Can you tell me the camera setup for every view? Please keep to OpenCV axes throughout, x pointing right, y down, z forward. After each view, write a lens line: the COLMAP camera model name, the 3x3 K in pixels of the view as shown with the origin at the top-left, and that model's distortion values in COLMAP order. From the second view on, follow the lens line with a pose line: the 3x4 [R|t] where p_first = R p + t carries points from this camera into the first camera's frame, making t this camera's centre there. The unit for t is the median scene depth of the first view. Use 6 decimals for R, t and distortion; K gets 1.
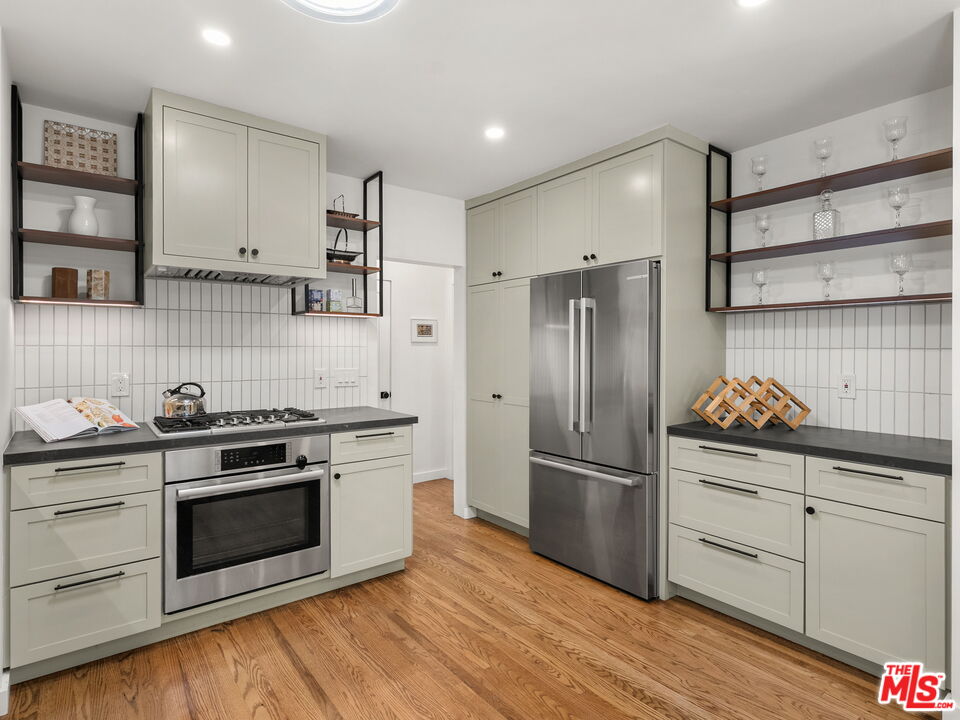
lens RADIAL K [[524.7, 0, 480.4], [0, 524.7, 349.4], [0, 0, 1]] dist [0.013166, -0.000931]
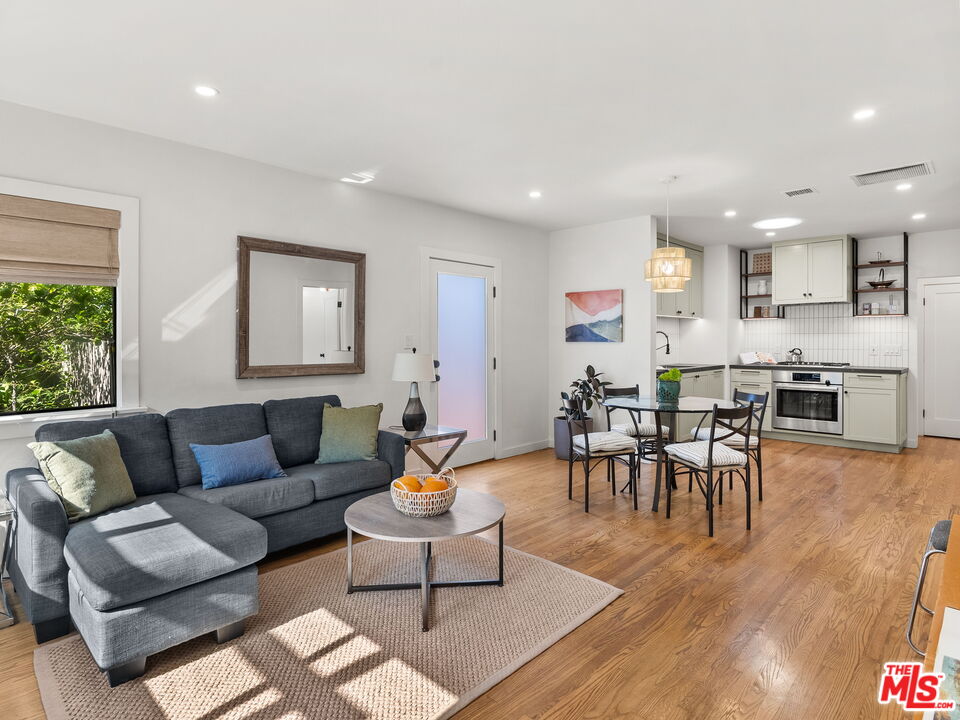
lens RADIAL K [[533.0, 0, 479.7], [0, 533.0, 347.6], [0, 0, 1]] dist [0.001708, -0.000422]
pose [[0.135074, 0.012148, -0.990761, 1.737758], [-0.000339, 0.999925, 0.012214, 0.030732], [0.990835, -0.001314, 0.135068, -0.815220]]
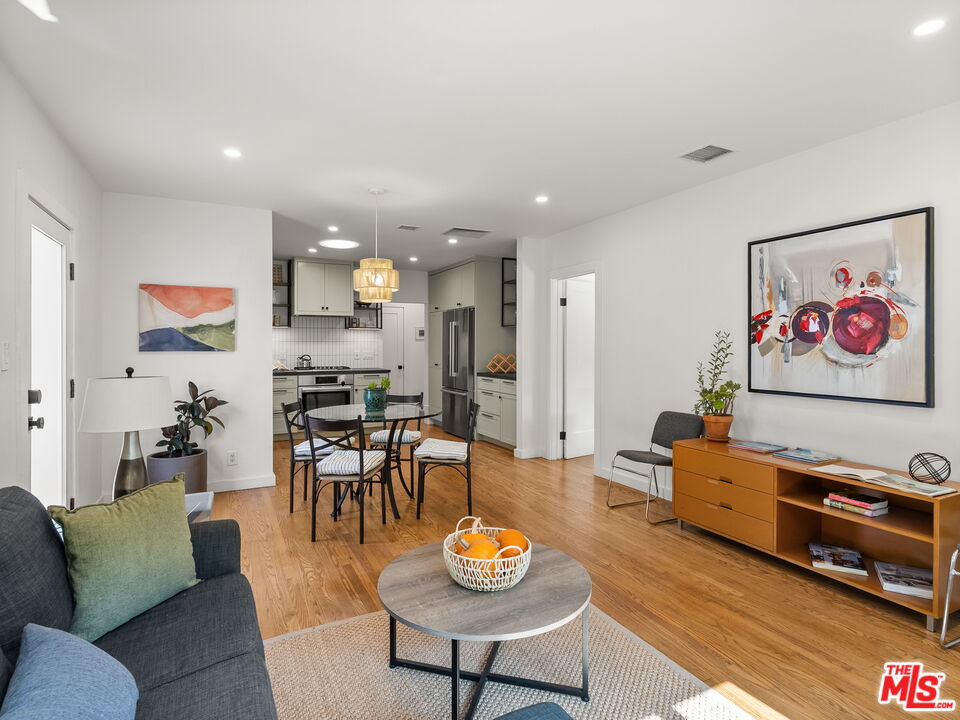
lens RADIAL K [[524.7, 0, 480.4], [0, 524.7, 349.4], [0, 0, 1]] dist [0.013166, -0.000931]
pose [[0.980780, 0.001840, -0.195110, 0.880819], [-0.000322, 0.999969, 0.007810, 0.013860], [0.195118, -0.007597, 0.980750, -1.519745]]
